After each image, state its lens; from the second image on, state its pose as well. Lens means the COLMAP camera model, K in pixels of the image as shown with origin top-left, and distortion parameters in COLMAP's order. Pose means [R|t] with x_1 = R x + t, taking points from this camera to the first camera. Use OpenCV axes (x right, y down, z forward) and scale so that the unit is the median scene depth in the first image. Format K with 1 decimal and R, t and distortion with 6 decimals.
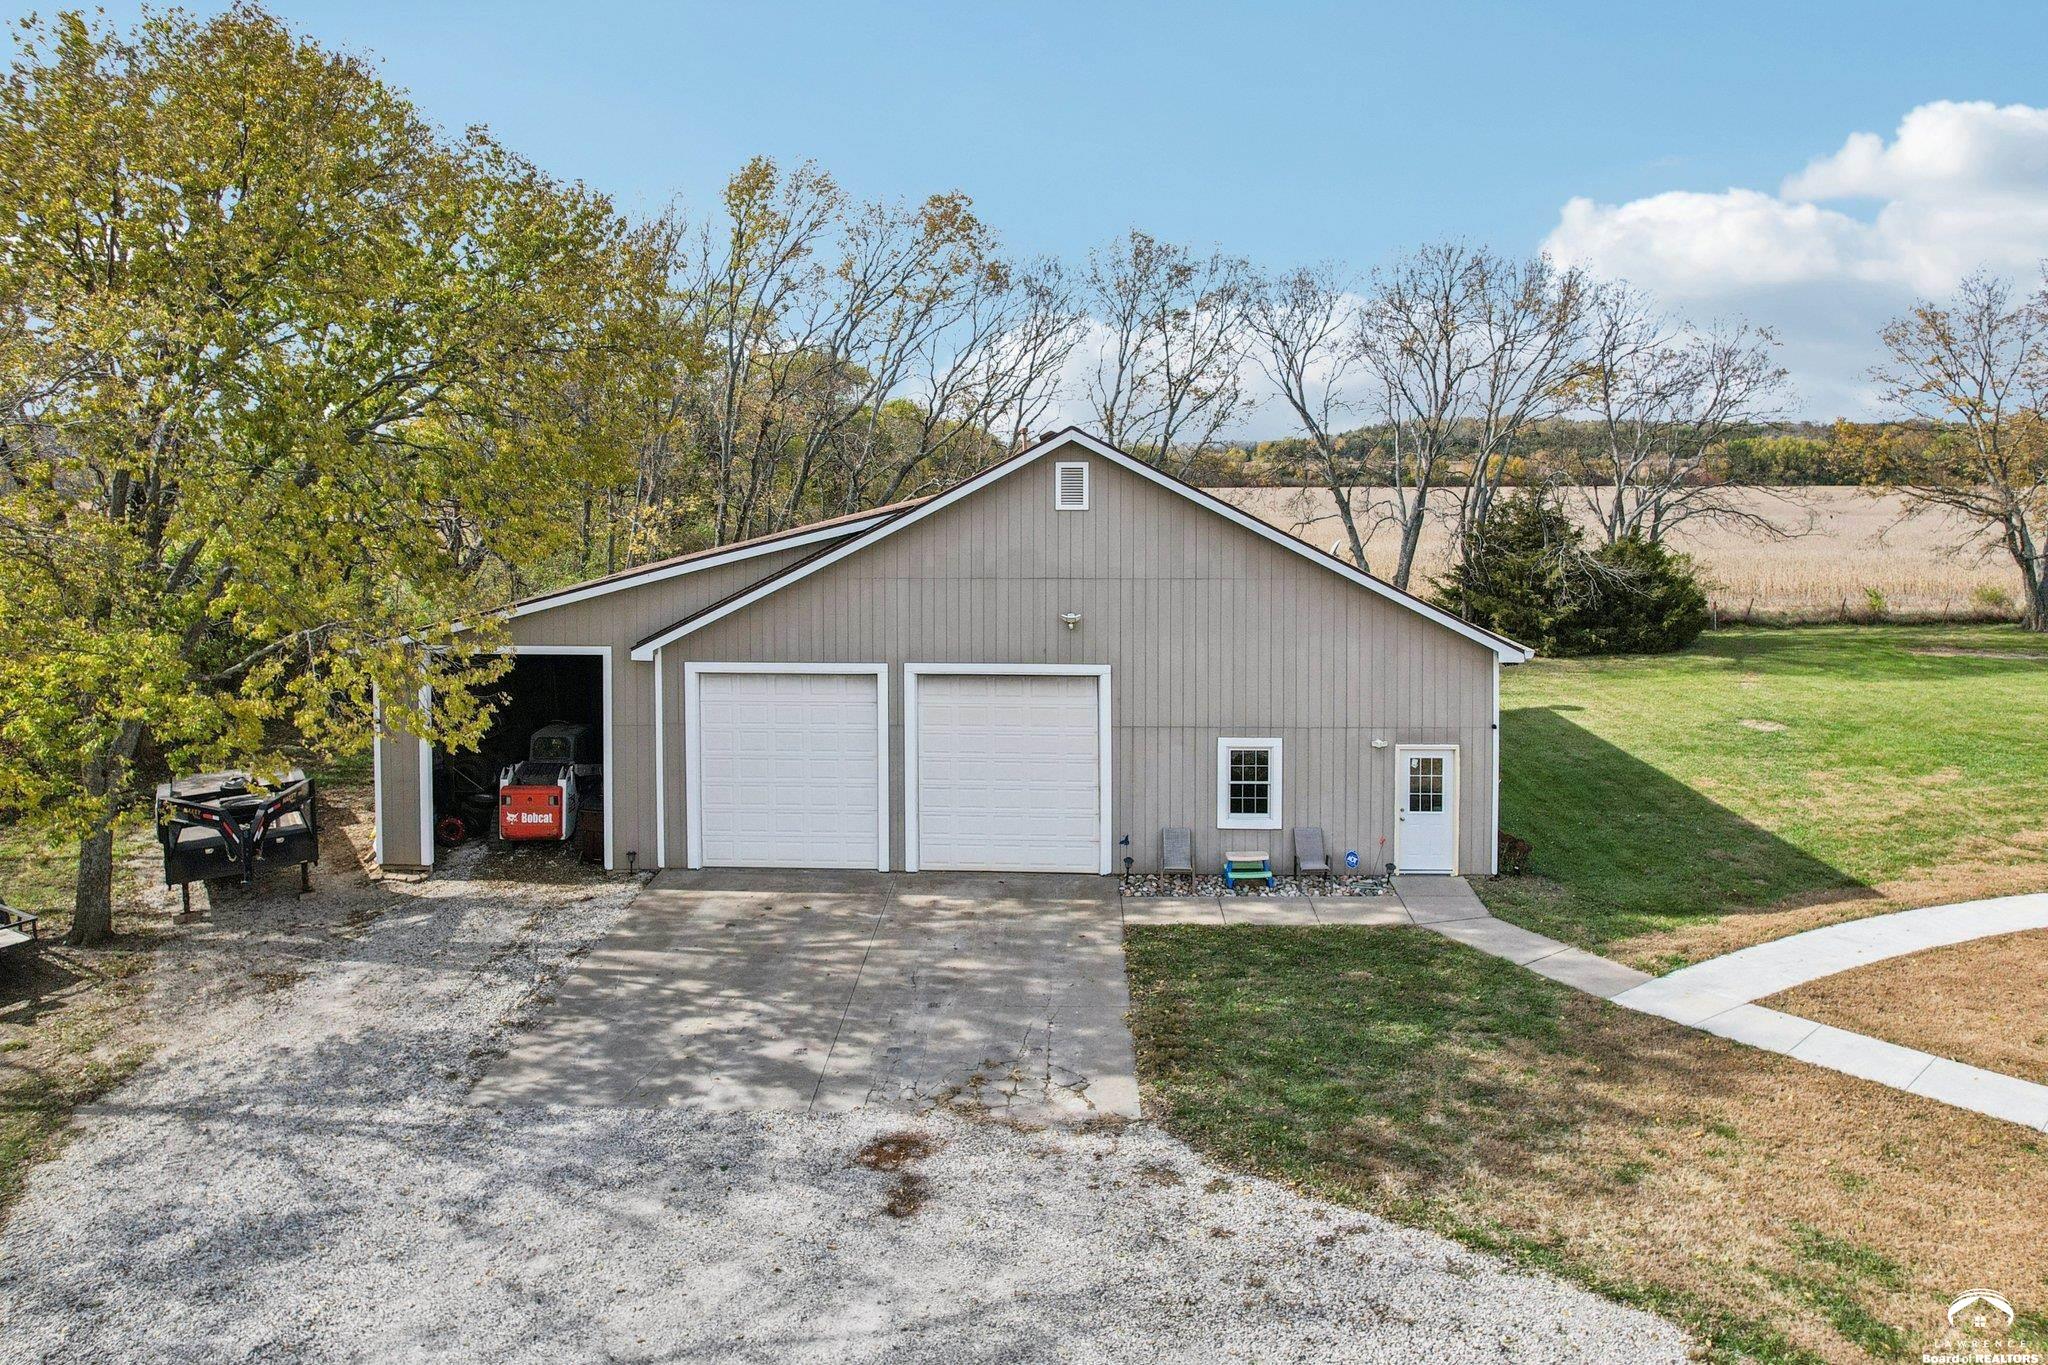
lens RADIAL K [[1313.9, 0, 1017.7], [0, 1313.9, 668.1], [0, 0, 1]] dist [-0.055024, 0.044212]
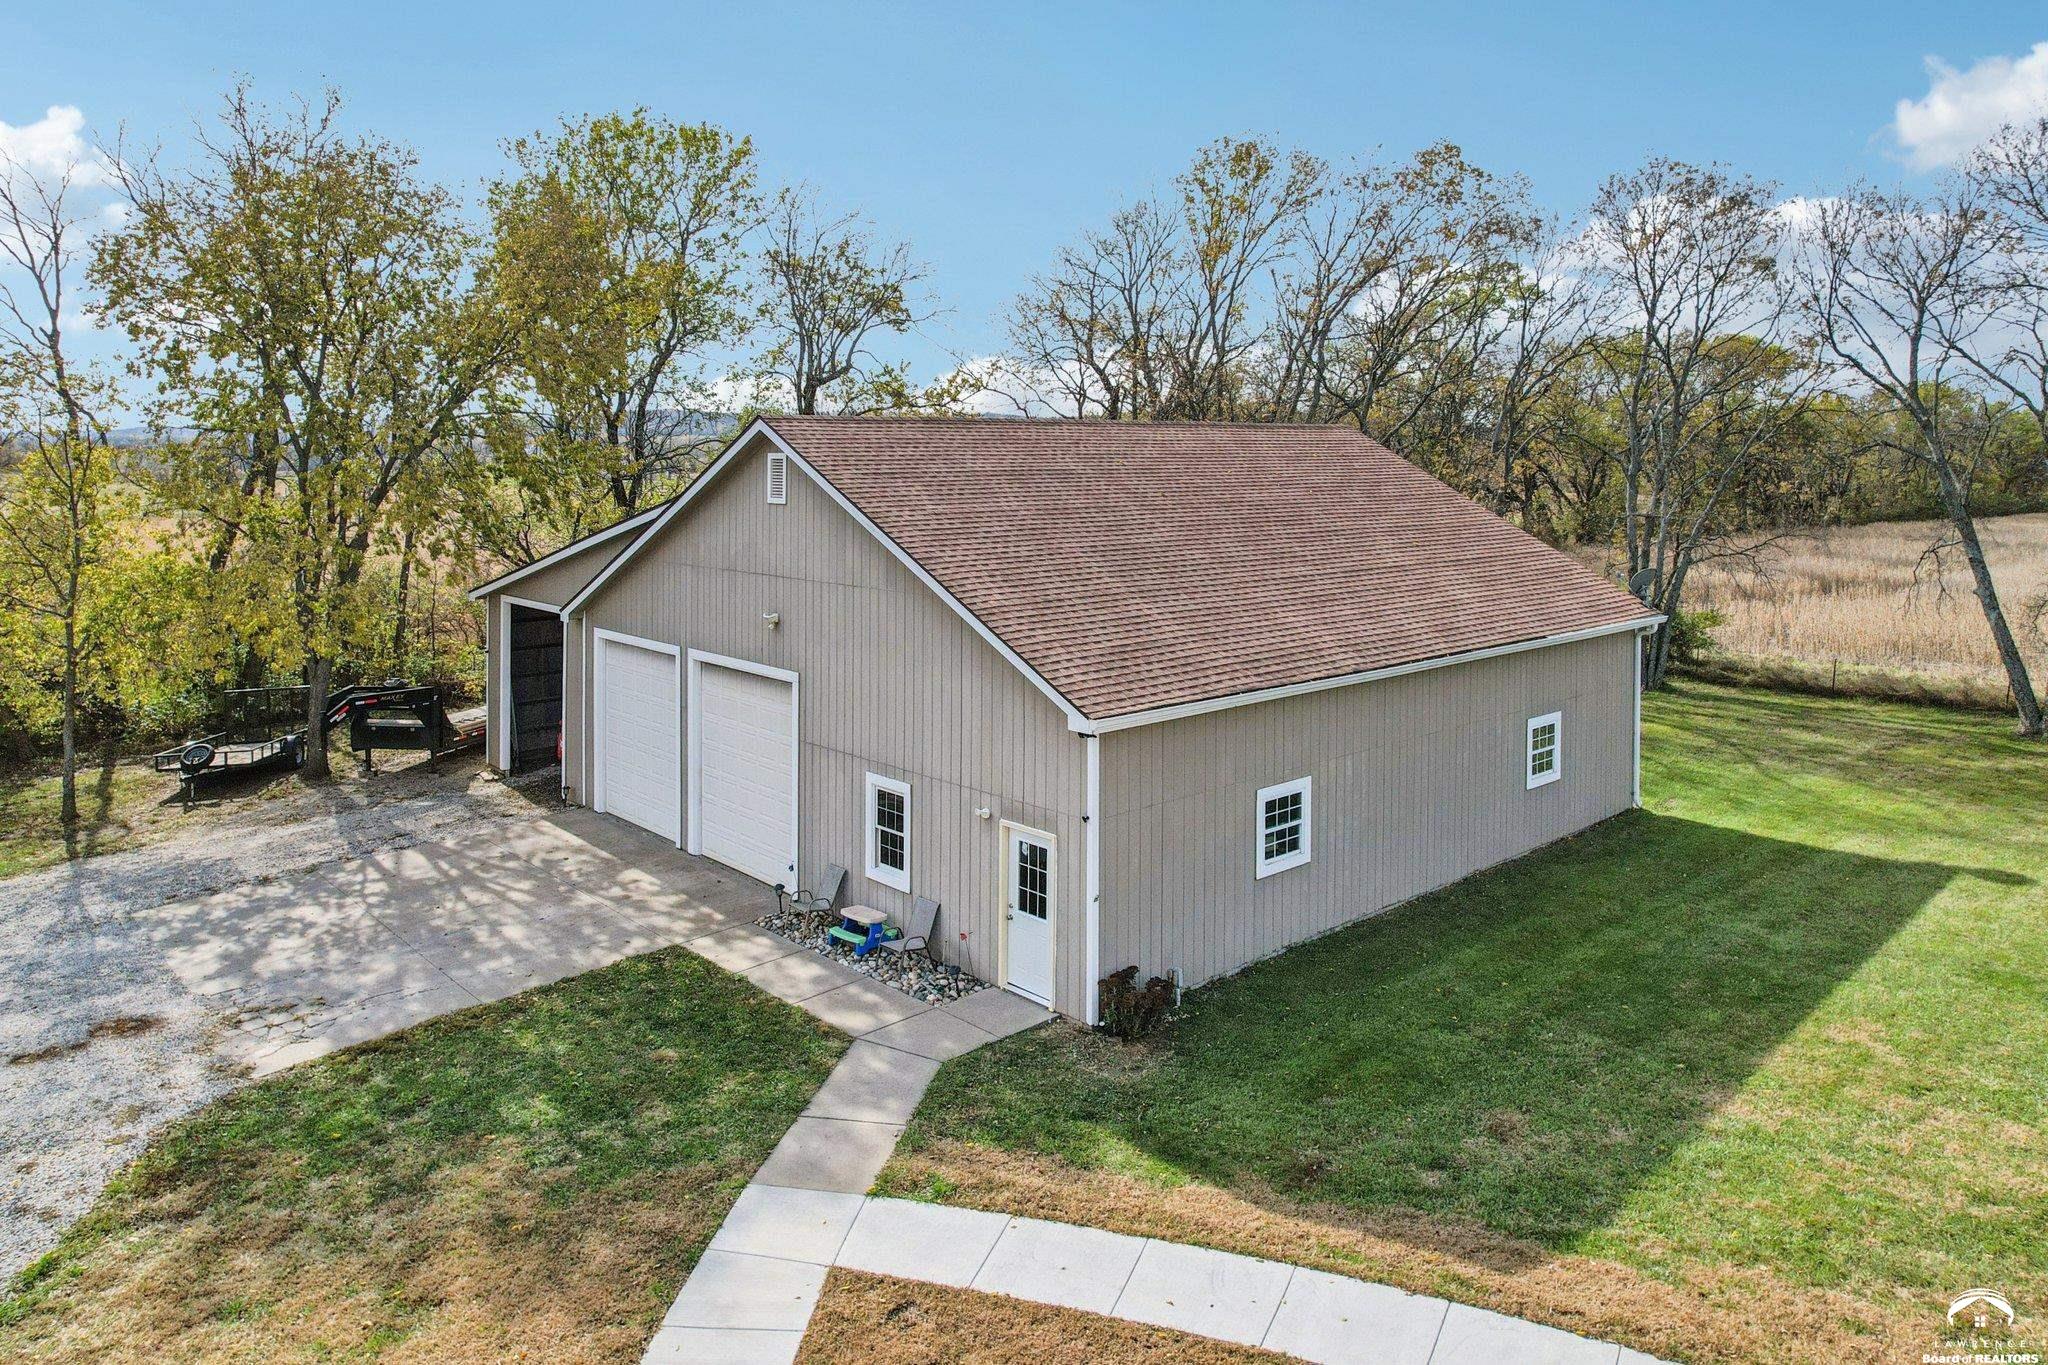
lens RADIAL K [[1313.9, 0, 1017.7], [0, 1313.9, 668.1], [0, 0, 1]] dist [-0.055024, 0.044212]
pose [[0.730009, 0.118854, -0.673024, 0.804363], [-0.120945, 0.991686, 0.043944, -0.065431], [0.672651, 0.049319, 0.738314, 0.425807]]
